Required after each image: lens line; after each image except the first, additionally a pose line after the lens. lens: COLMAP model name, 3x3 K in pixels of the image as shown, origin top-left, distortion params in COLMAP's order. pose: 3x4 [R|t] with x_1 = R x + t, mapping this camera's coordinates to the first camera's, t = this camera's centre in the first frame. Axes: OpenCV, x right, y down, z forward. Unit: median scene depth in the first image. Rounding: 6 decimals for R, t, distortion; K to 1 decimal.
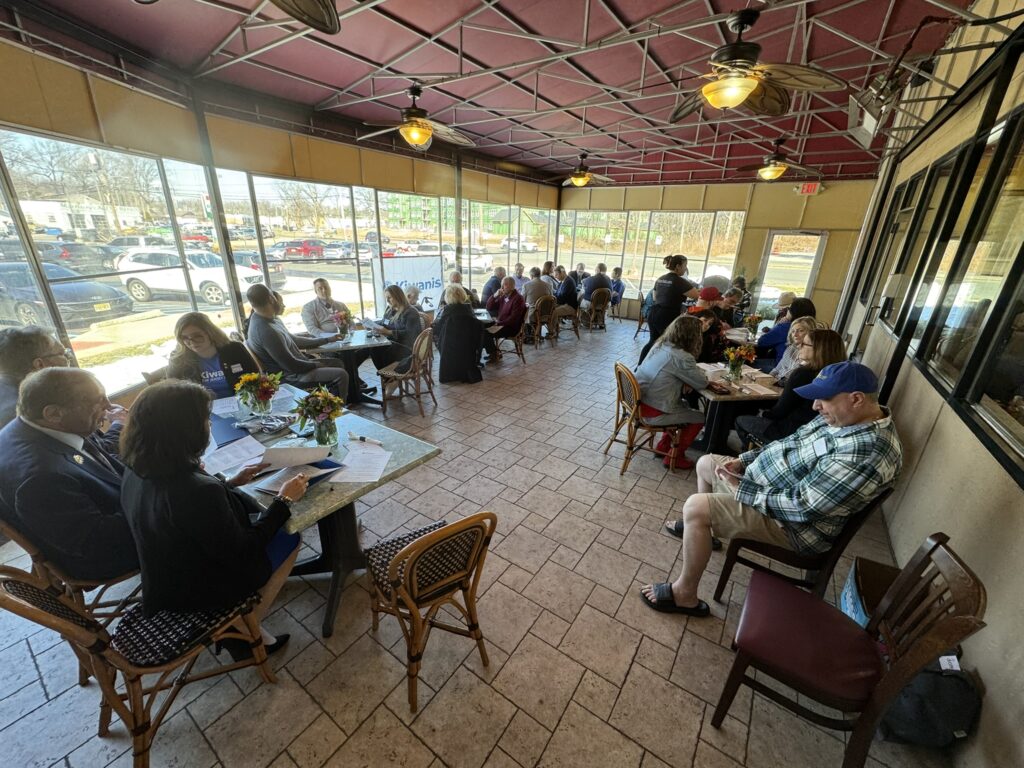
lens RADIAL K [[406.9, 0, 512.0], [0, 406.9, 384.0], [0, 0, 1]] dist [-0.002671, -0.000070]
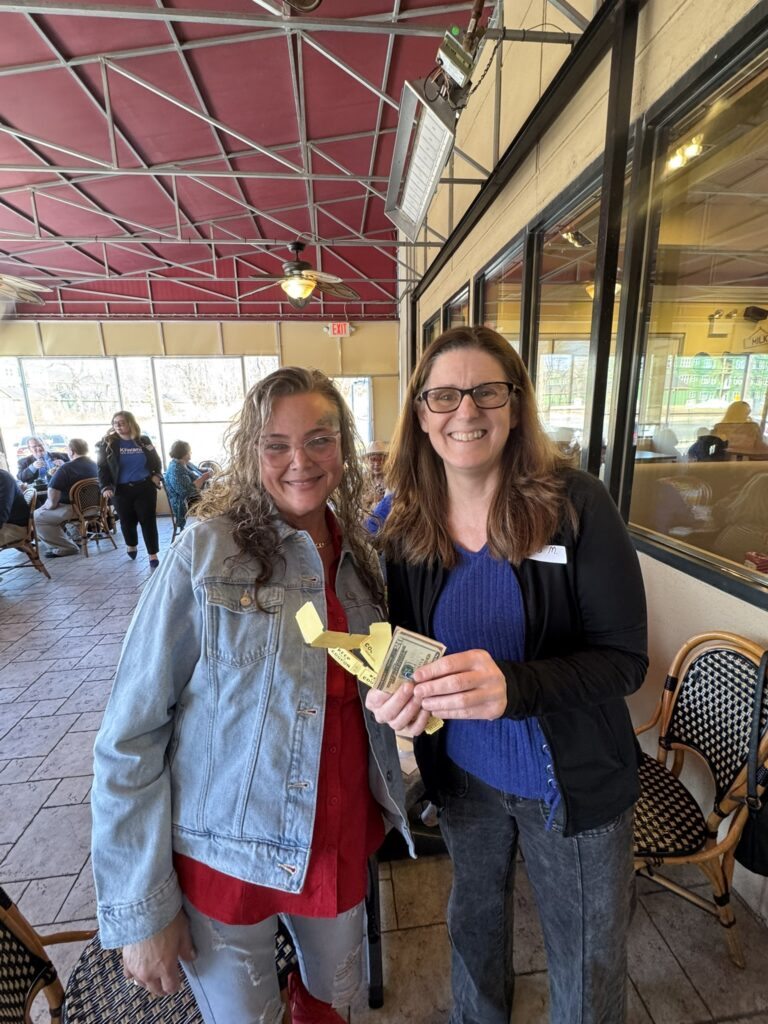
lens RADIAL K [[445.7, 0, 374.6], [0, 445.7, 511.1], [0, 0, 1]] dist [0.002204, 0.000006]
pose [[0.765434, -0.192059, 0.614186, 0.159279], [0.265972, 0.963508, -0.030176, -0.075958], [-0.585978, 0.186454, 0.788584, 0.320118]]
